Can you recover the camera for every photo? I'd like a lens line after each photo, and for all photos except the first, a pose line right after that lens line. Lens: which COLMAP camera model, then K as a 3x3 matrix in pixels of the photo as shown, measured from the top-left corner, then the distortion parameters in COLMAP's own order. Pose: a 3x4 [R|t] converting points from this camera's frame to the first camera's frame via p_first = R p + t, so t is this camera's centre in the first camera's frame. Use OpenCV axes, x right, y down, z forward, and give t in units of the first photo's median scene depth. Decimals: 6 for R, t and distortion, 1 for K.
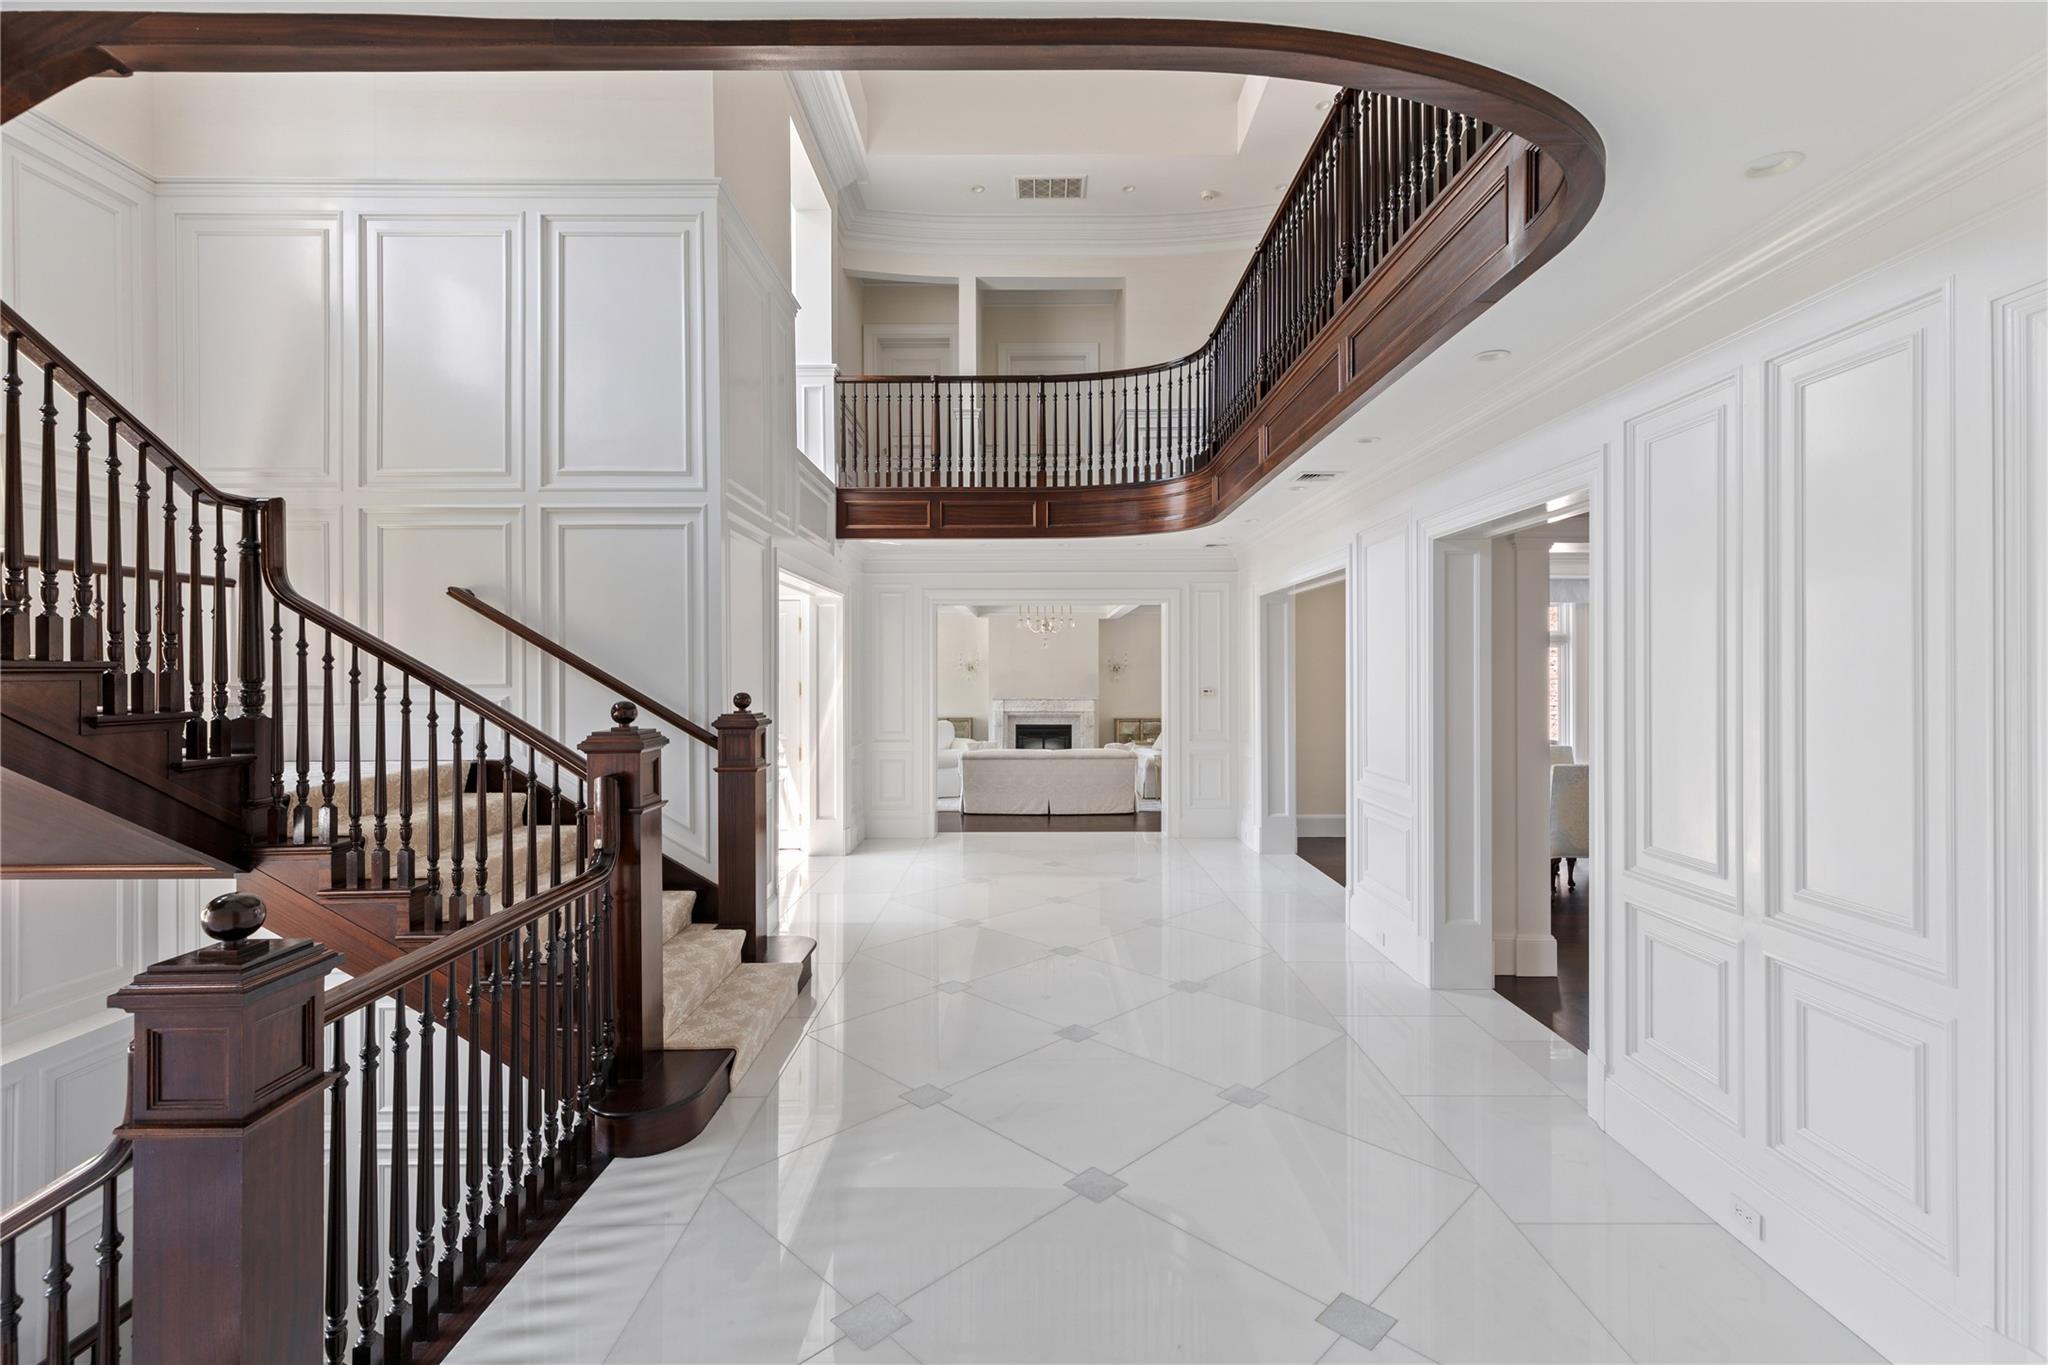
lens RADIAL K [[948.8, 0, 1029.6], [0, 948.8, 679.4], [0, 0, 1]] dist [-0.000001, -0.000003]
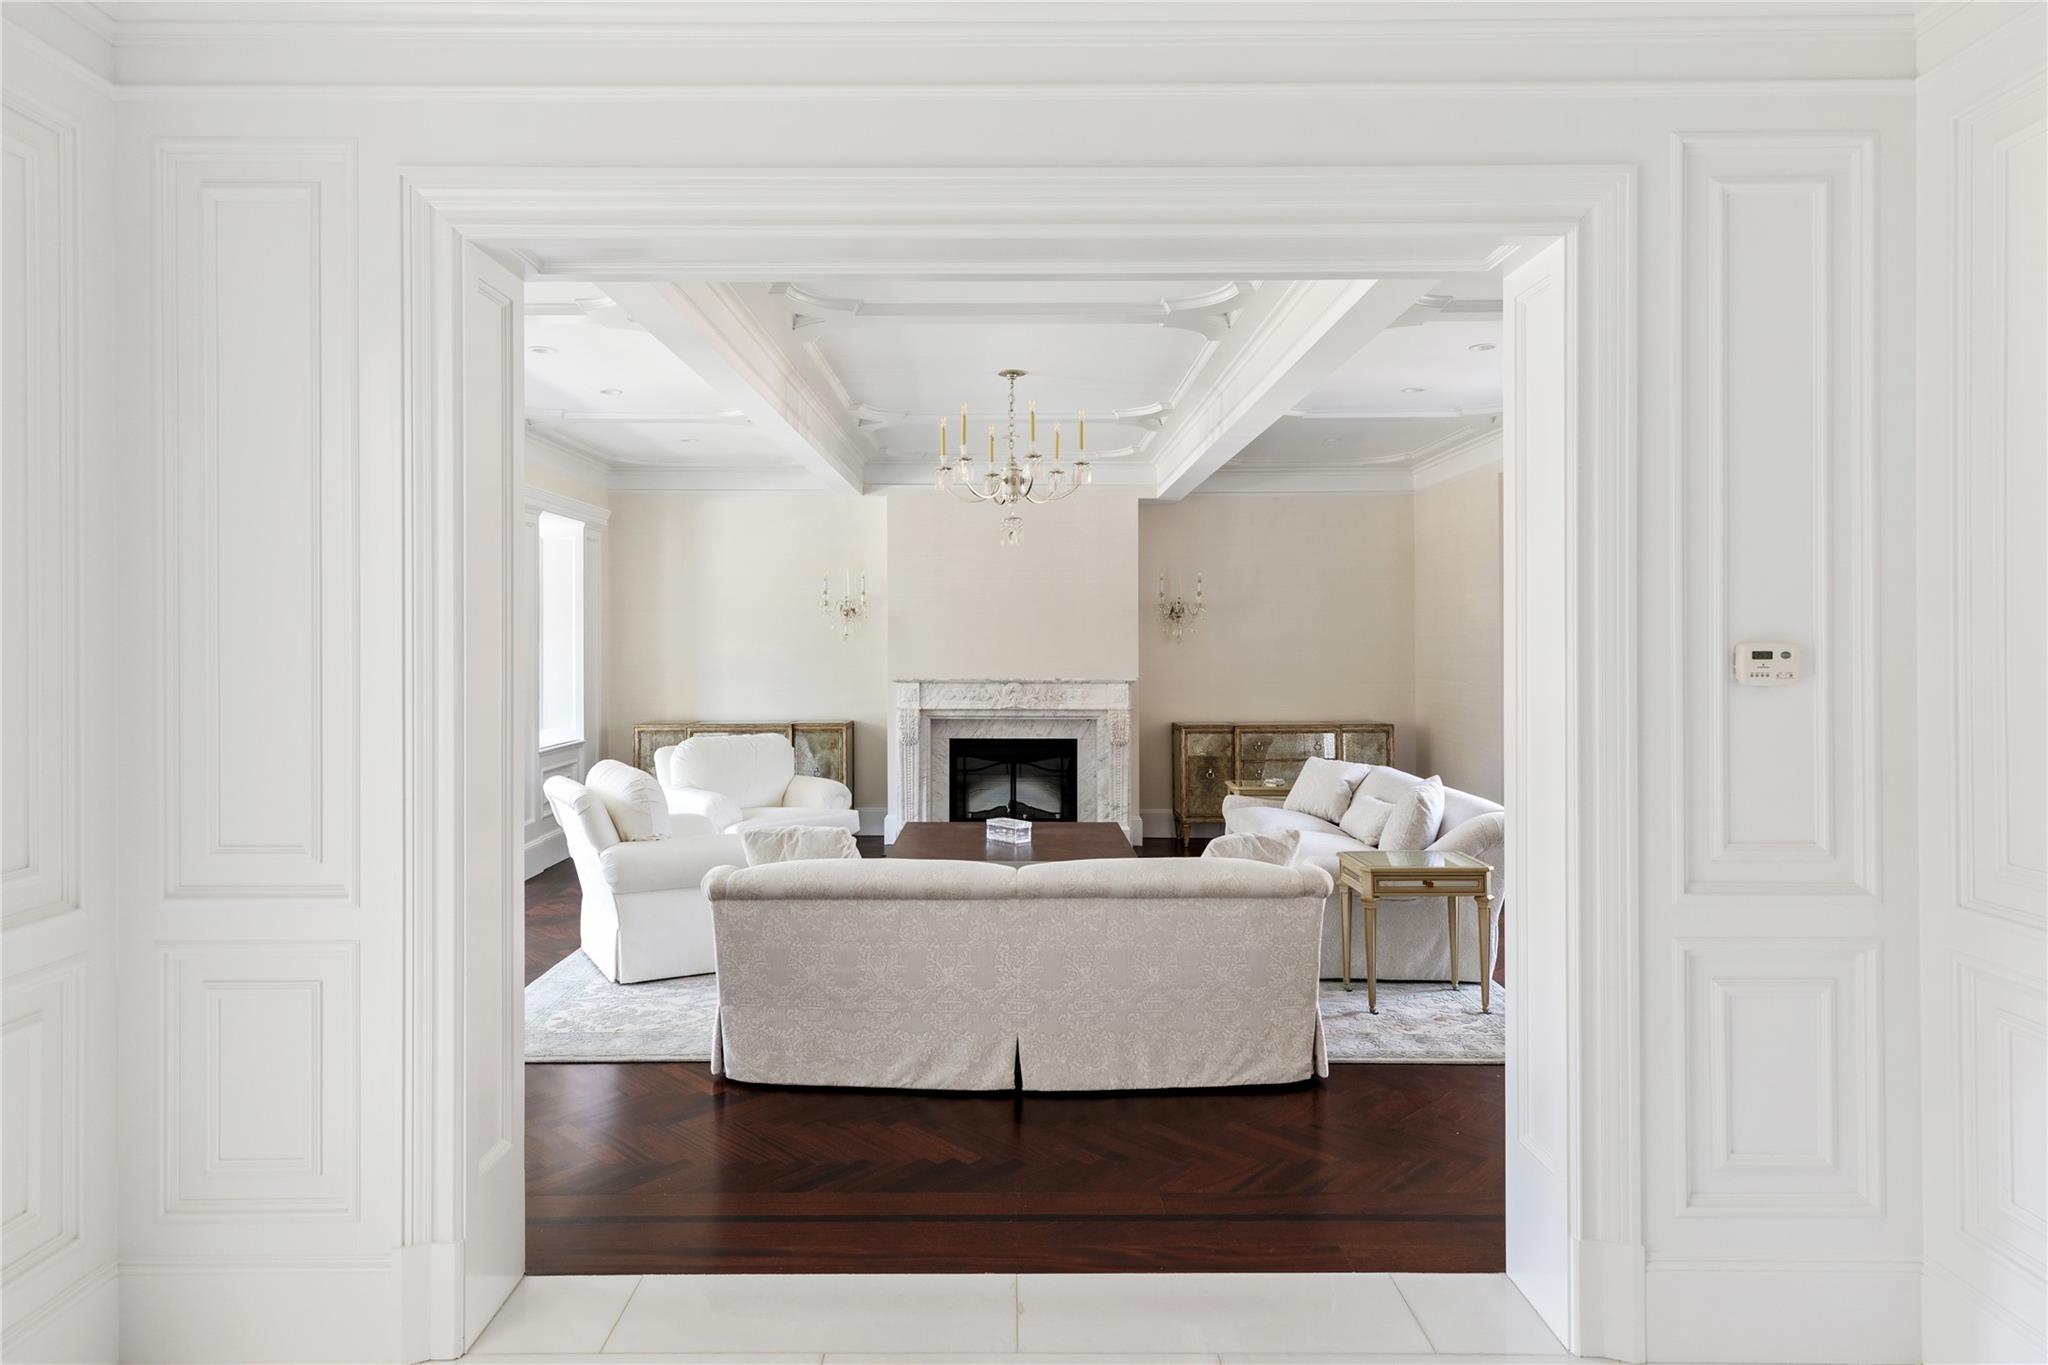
lens RADIAL K [[1179.6, 0, 1017.2], [0, 1179.6, 649.9], [0, 0, 1]] dist [0.000082, -0.000006]
pose [[0.999973, -0.000668, 0.007270, 0.012727], [0.000677, 0.999999, -0.001260, 0.007200], [-0.007269, 0.001265, 0.999973, 0.453544]]
